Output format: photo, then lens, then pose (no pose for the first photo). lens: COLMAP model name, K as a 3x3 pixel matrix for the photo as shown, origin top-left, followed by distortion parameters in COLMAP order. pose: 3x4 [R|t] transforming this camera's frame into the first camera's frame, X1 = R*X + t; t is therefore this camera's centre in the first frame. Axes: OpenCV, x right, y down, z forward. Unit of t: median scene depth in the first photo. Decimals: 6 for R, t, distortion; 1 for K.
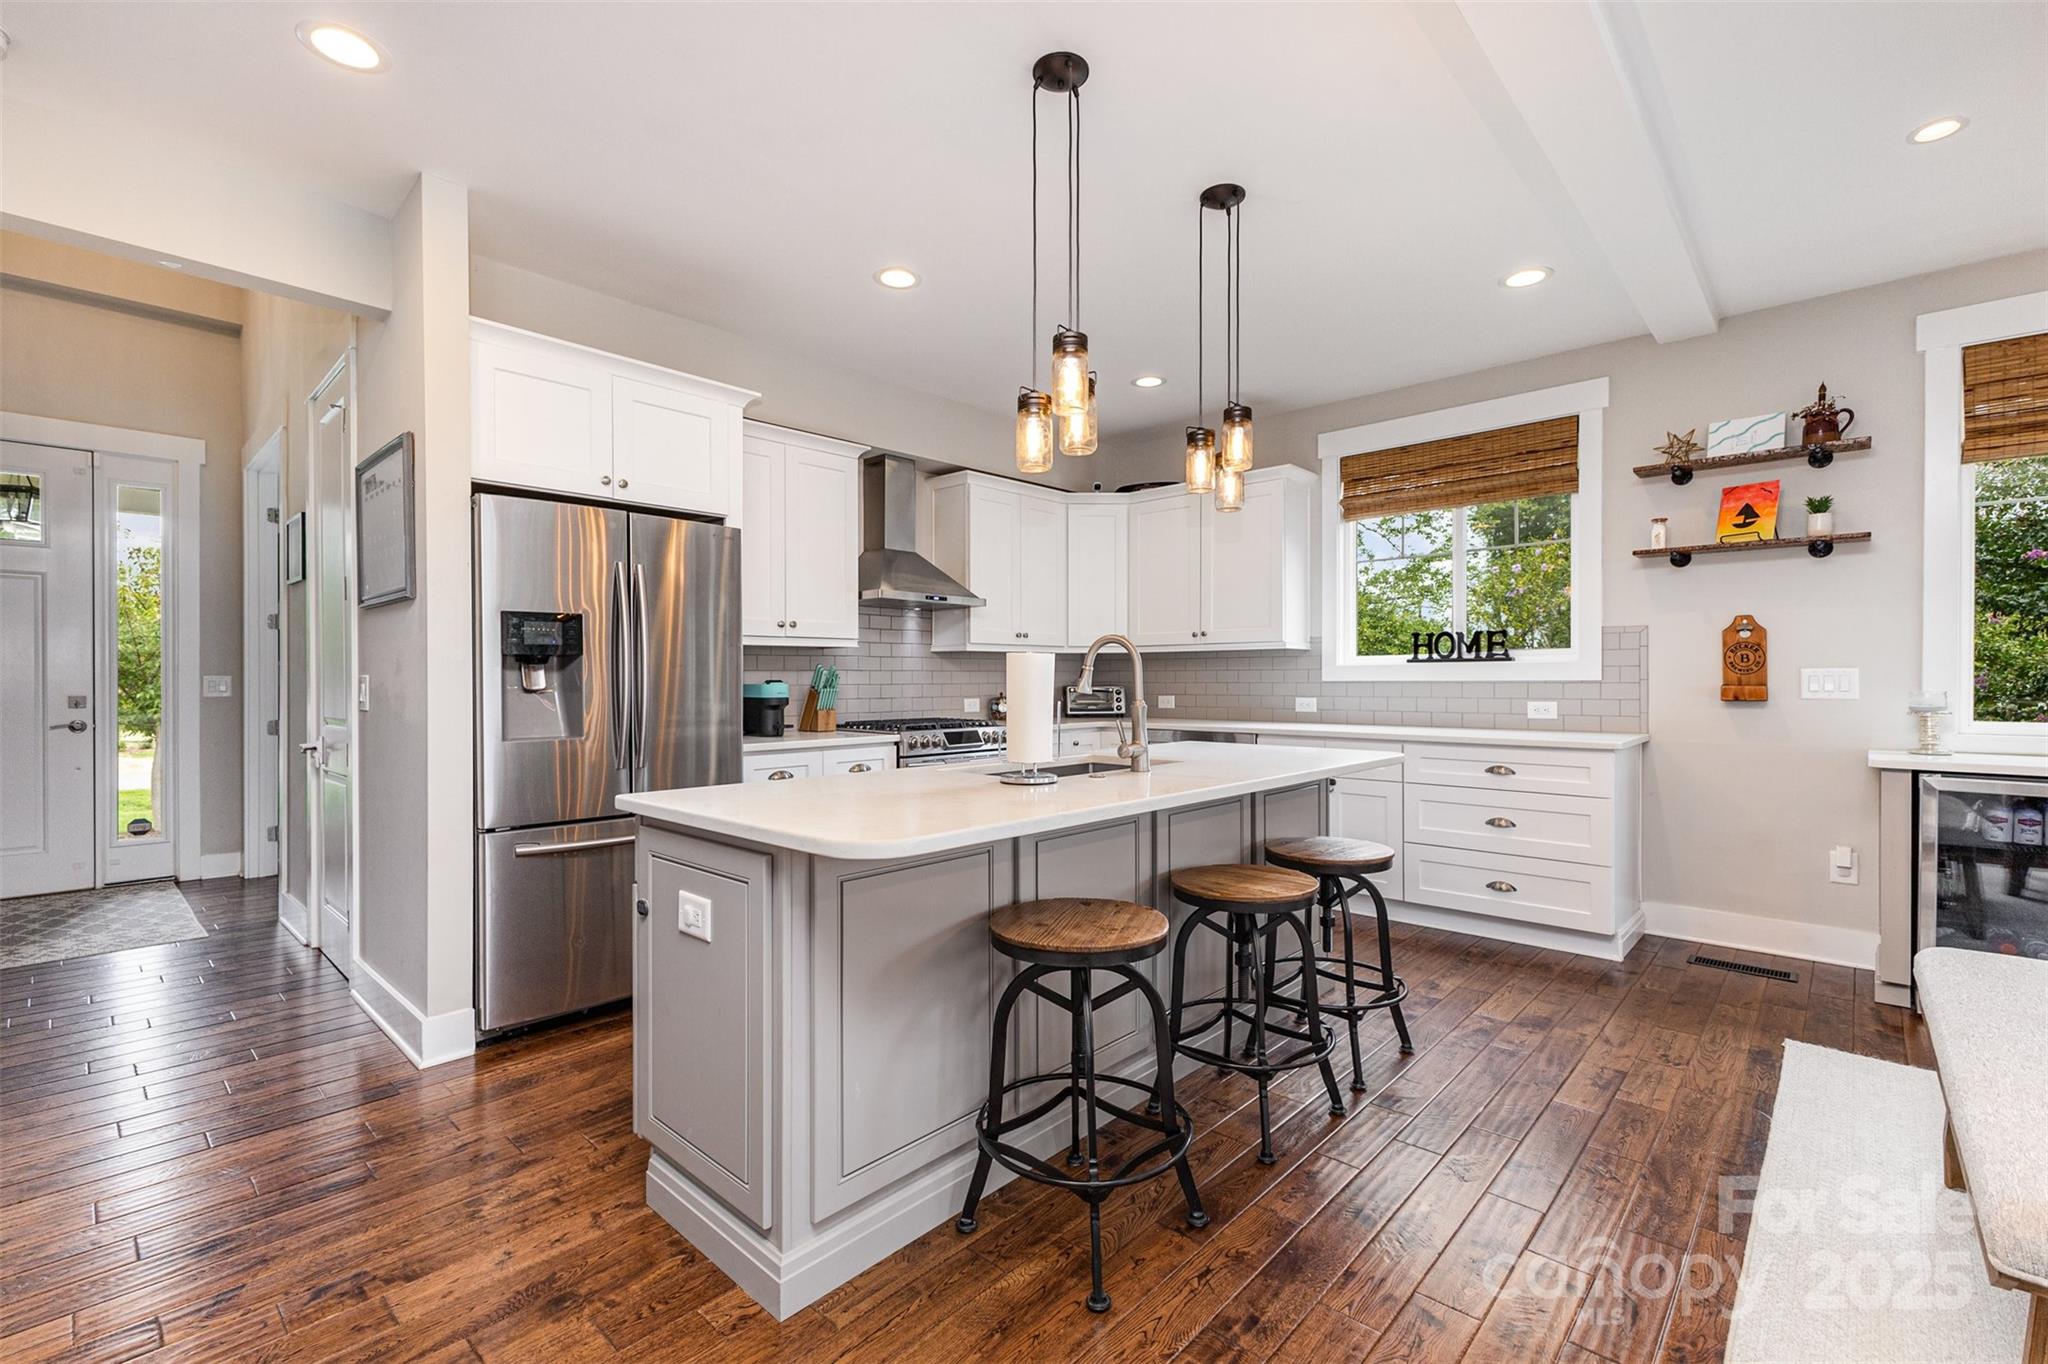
lens RADIAL K [[901.1, 0, 1030.5], [0, 901.1, 679.0], [0, 0, 1]] dist [0.011003, -0.000238]
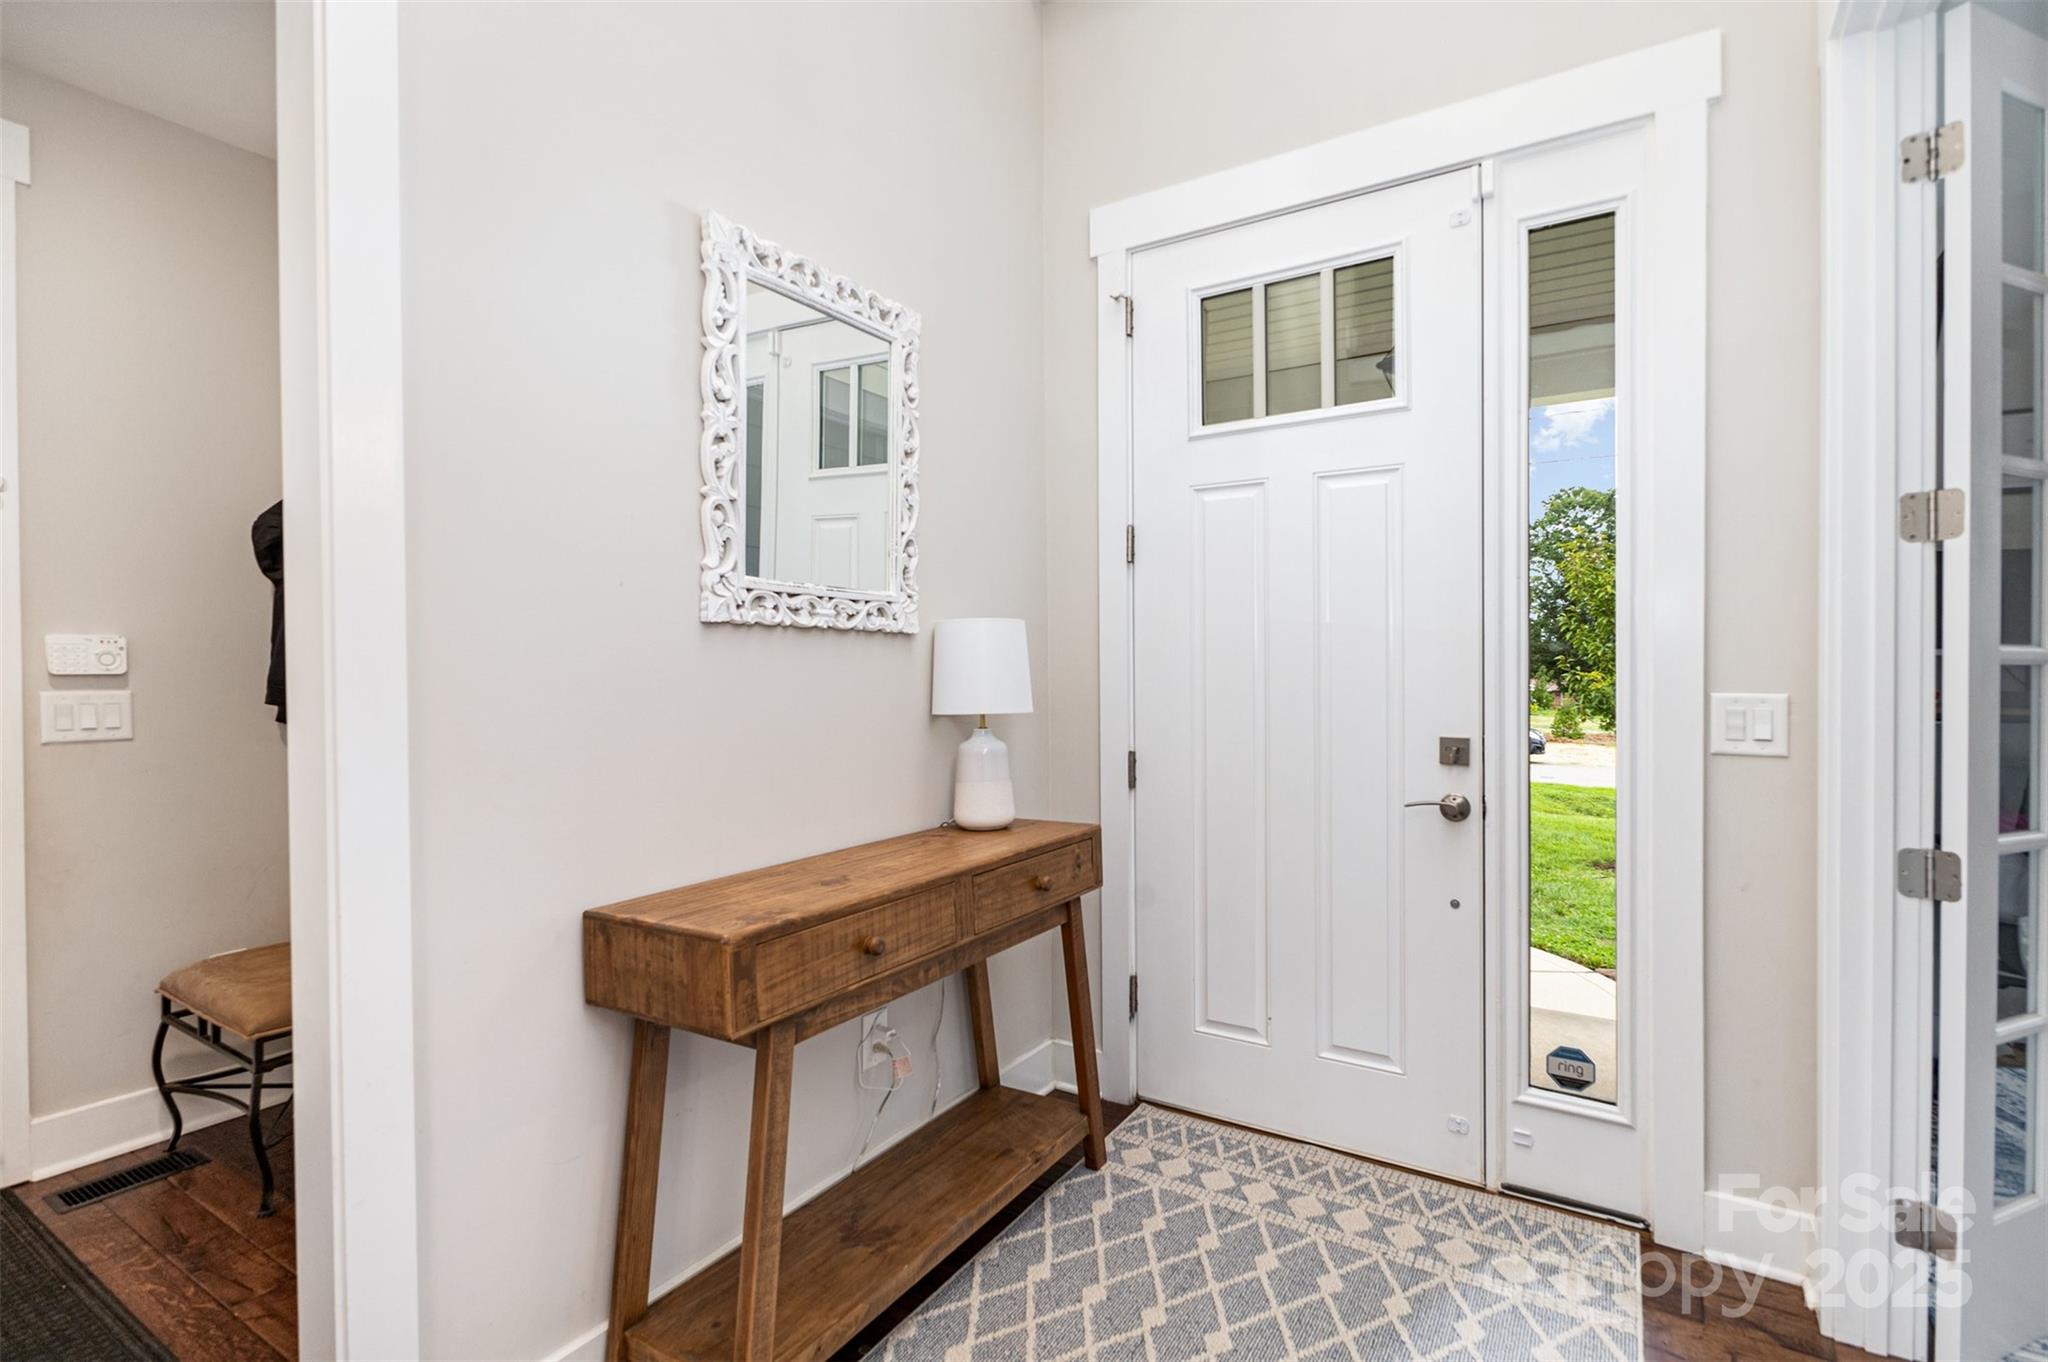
lens RADIAL K [[978.8, 0, 1023.0], [0, 978.8, 692.8], [0, 0, 1]] dist [-0.004071, -0.001367]
pose [[0.168346, 0.010139, -0.985676, -0.597549], [0.005189, 0.999924, 0.011171, -0.009781], [0.985714, -0.006996, 0.168281, 0.691991]]
